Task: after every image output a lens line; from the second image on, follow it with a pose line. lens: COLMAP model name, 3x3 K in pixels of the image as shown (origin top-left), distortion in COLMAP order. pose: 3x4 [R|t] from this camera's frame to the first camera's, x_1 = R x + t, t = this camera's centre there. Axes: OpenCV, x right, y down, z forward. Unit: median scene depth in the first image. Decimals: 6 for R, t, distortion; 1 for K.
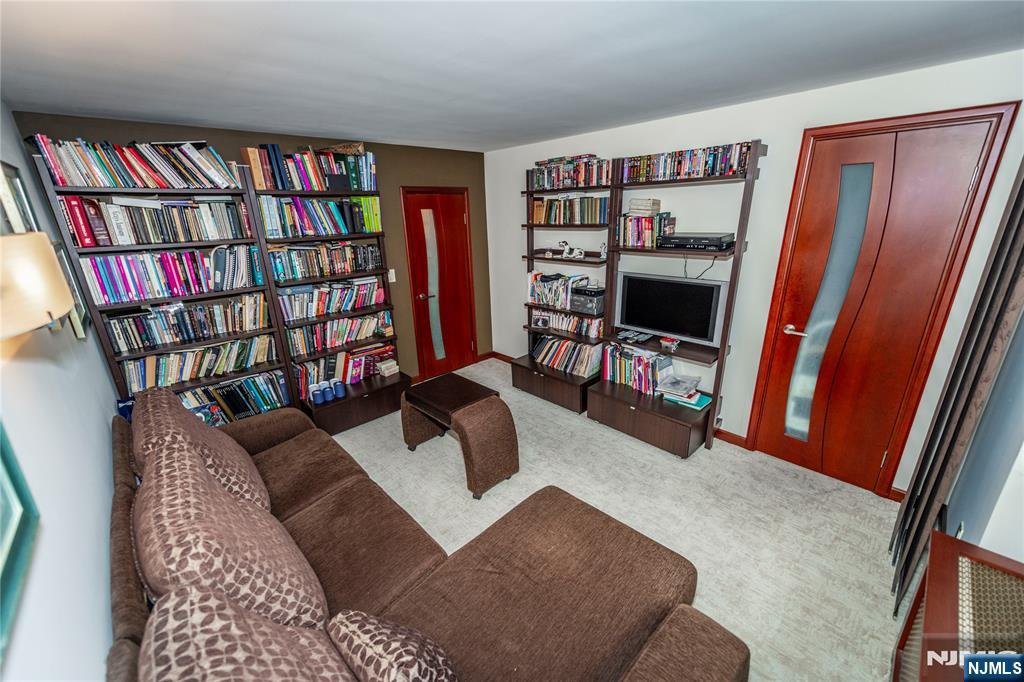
lens RADIAL K [[402.0, 0, 515.0], [0, 402.0, 342.3], [0, 0, 1]] dist [0.018116, -0.004705]
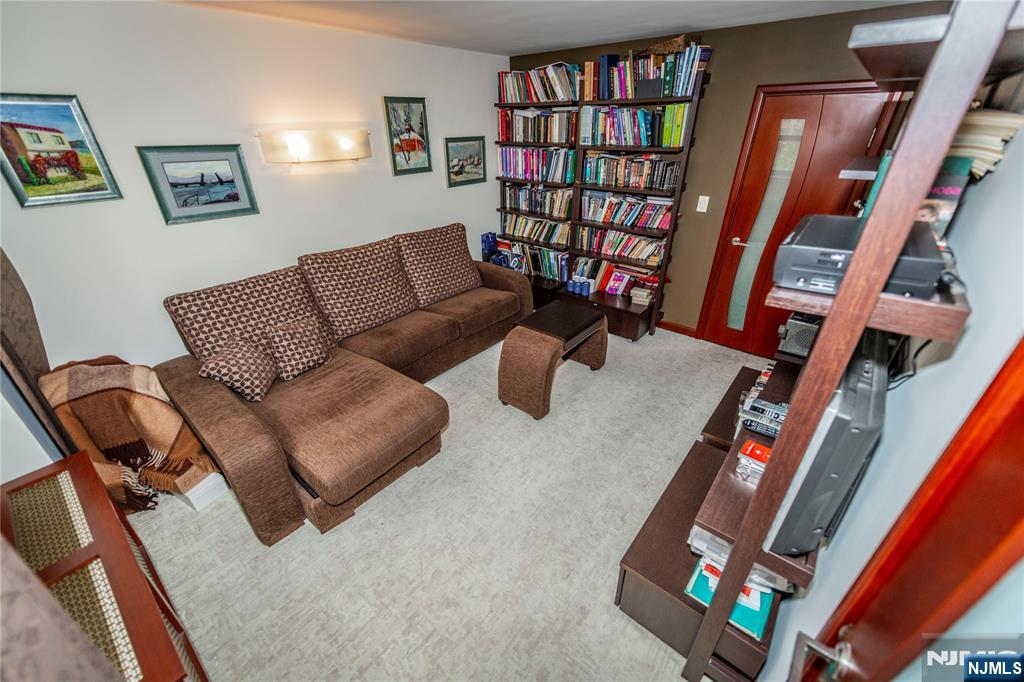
lens RADIAL K [[402.0, 0, 510.6], [0, 402.0, 340.2], [0, 0, 1]] dist [0.018116, -0.004705]
pose [[0.115110, 0.499833, -0.858438, 0.649757], [-0.310158, 0.839063, 0.446962, -0.225385], [0.943690, 0.214802, 0.251612, 0.584480]]
